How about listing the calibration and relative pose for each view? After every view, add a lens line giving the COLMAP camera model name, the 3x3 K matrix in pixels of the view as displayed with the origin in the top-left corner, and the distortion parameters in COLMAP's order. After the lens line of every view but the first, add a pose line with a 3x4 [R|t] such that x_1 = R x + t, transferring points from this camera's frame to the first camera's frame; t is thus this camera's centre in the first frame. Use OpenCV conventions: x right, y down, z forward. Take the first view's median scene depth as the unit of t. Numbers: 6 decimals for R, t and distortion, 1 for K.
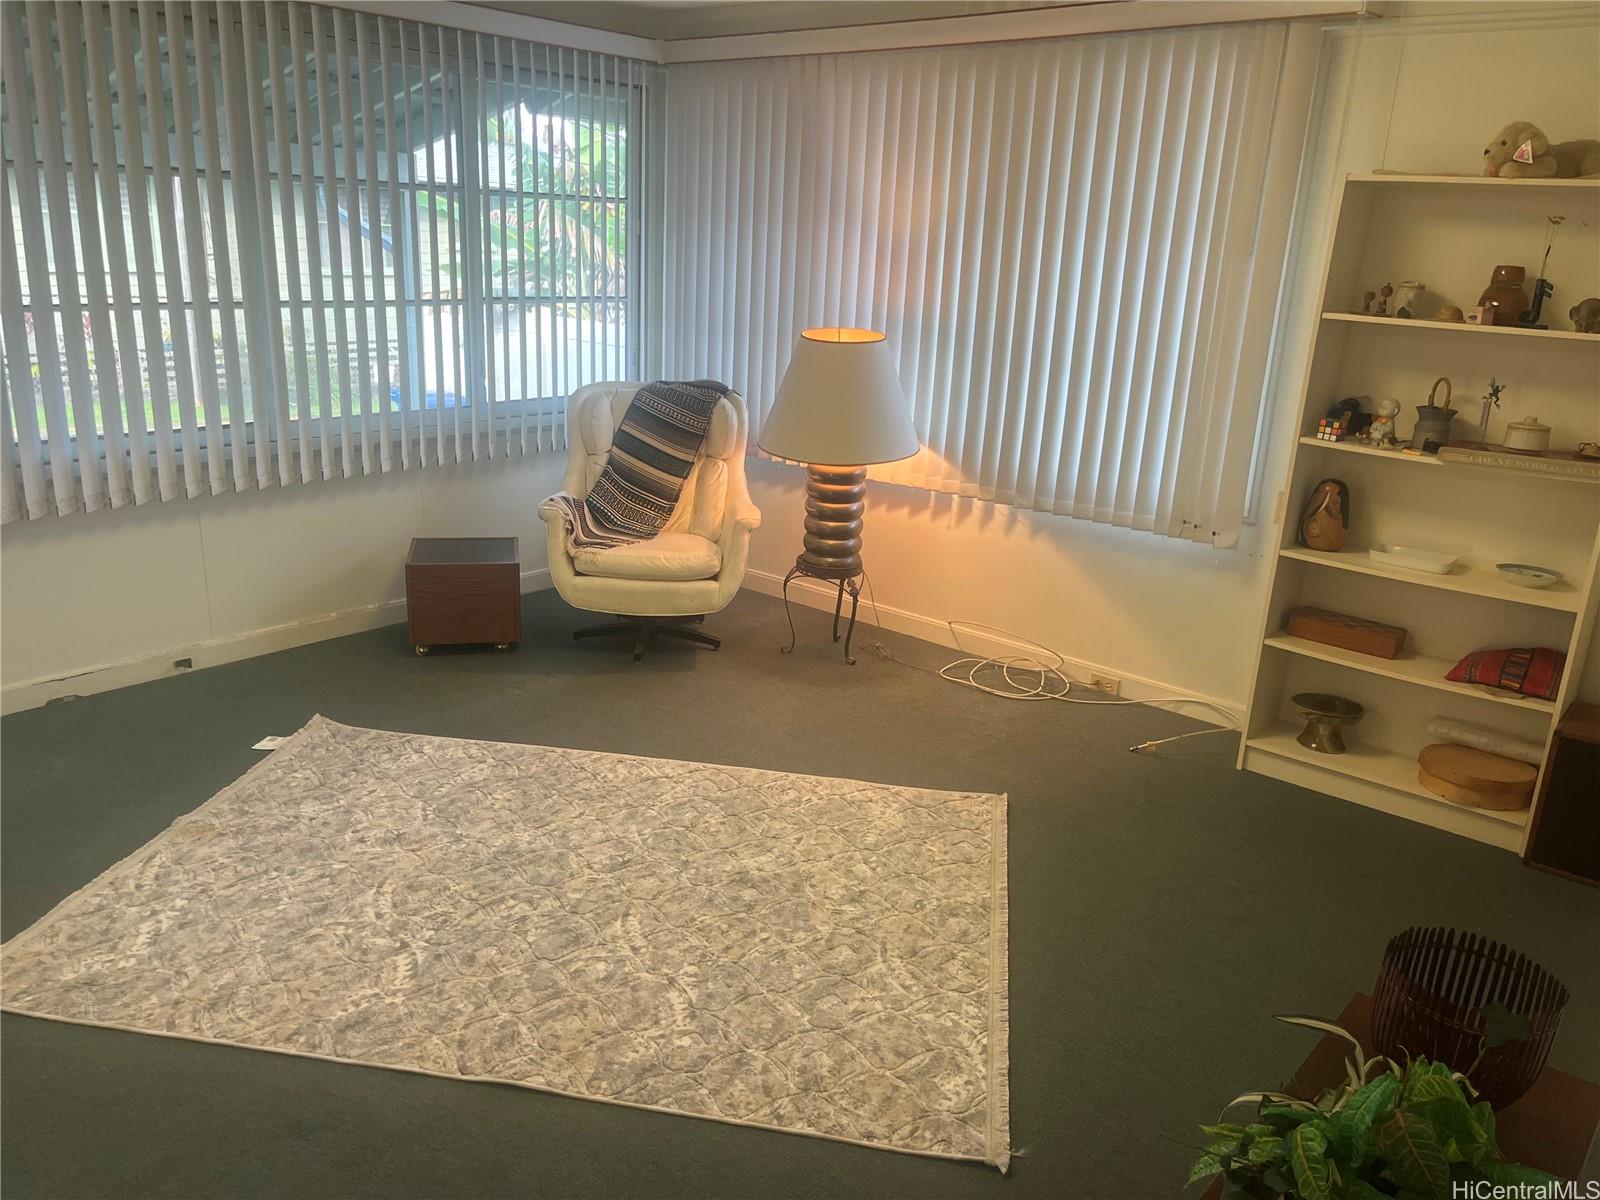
lens RADIAL K [[1219.0, 0, 794.5], [0, 1219.0, 595.0], [0, 0, 1]] dist [0.040761, -0.011418]
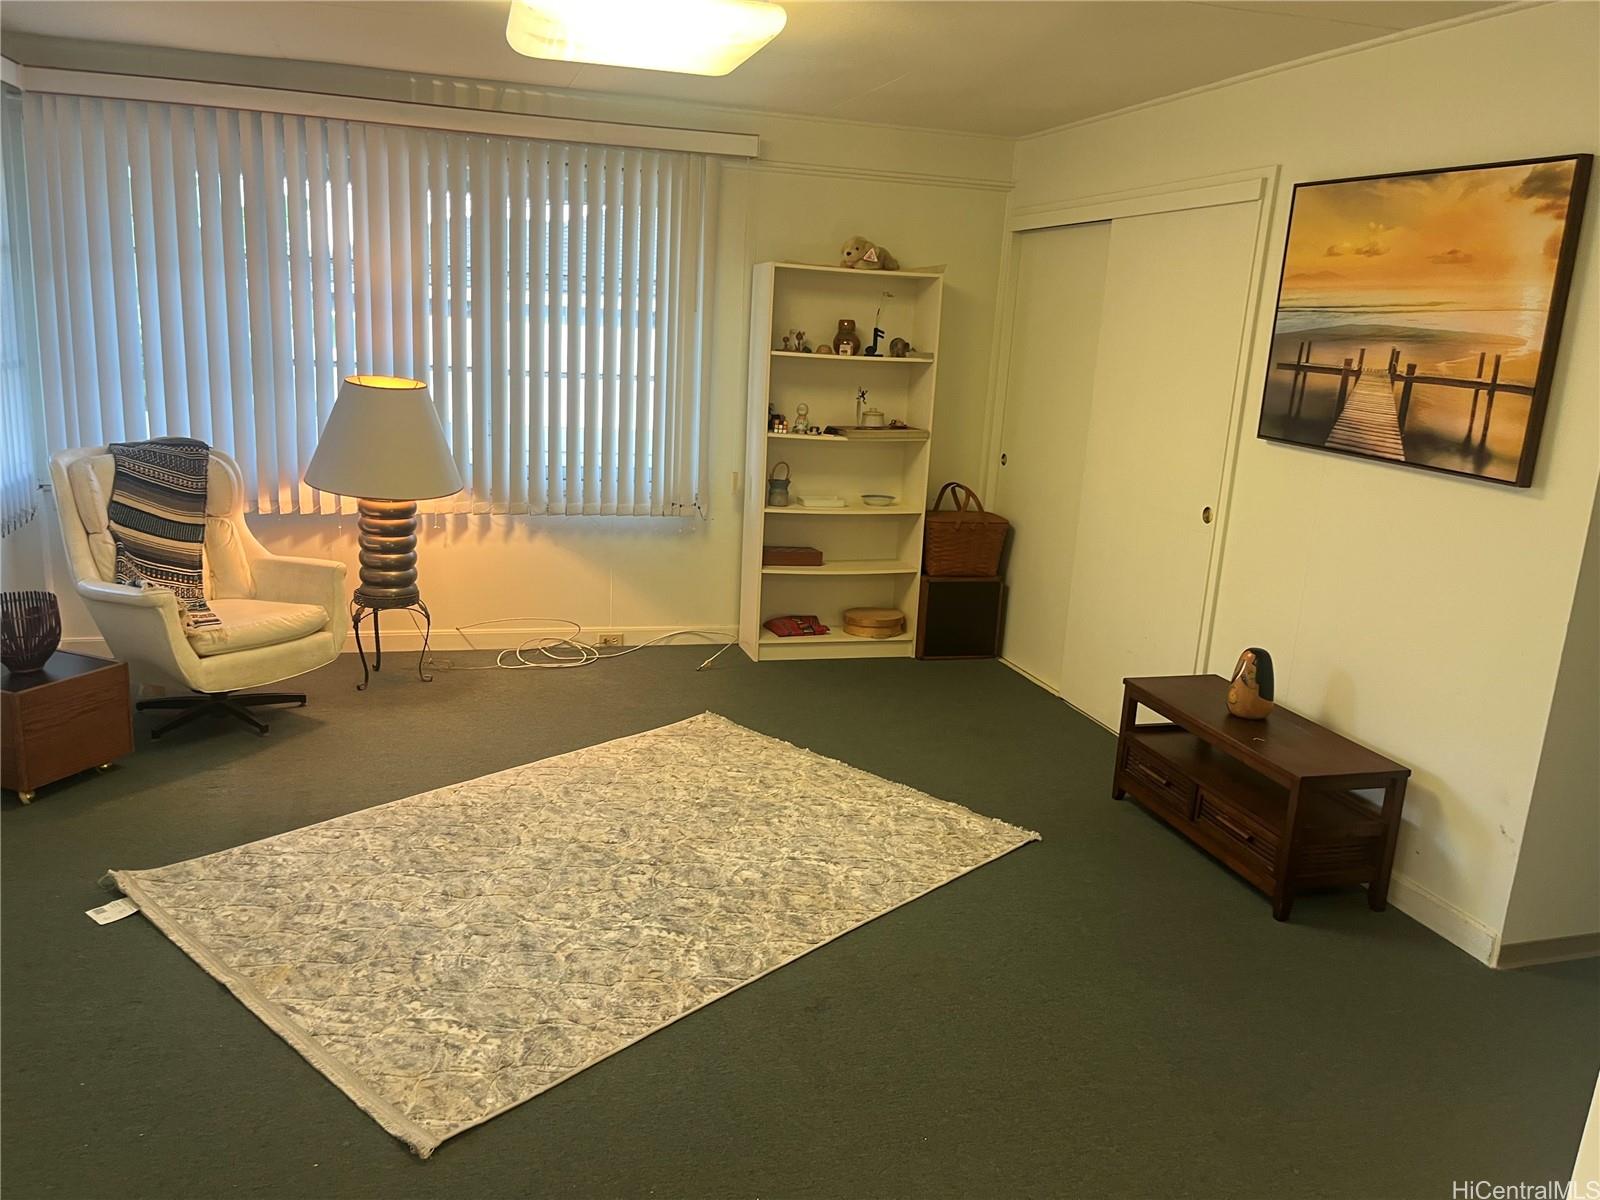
lens RADIAL K [[1219.0, 0, 785.6], [0, 1219.0, 600.8], [0, 0, 1]] dist [0.040761, -0.011418]
pose [[0.549655, -0.204547, 0.809963, -0.681911], [0.206158, 0.972786, 0.105764, -0.065835], [-0.809554, 0.108847, 0.576866, 0.110656]]
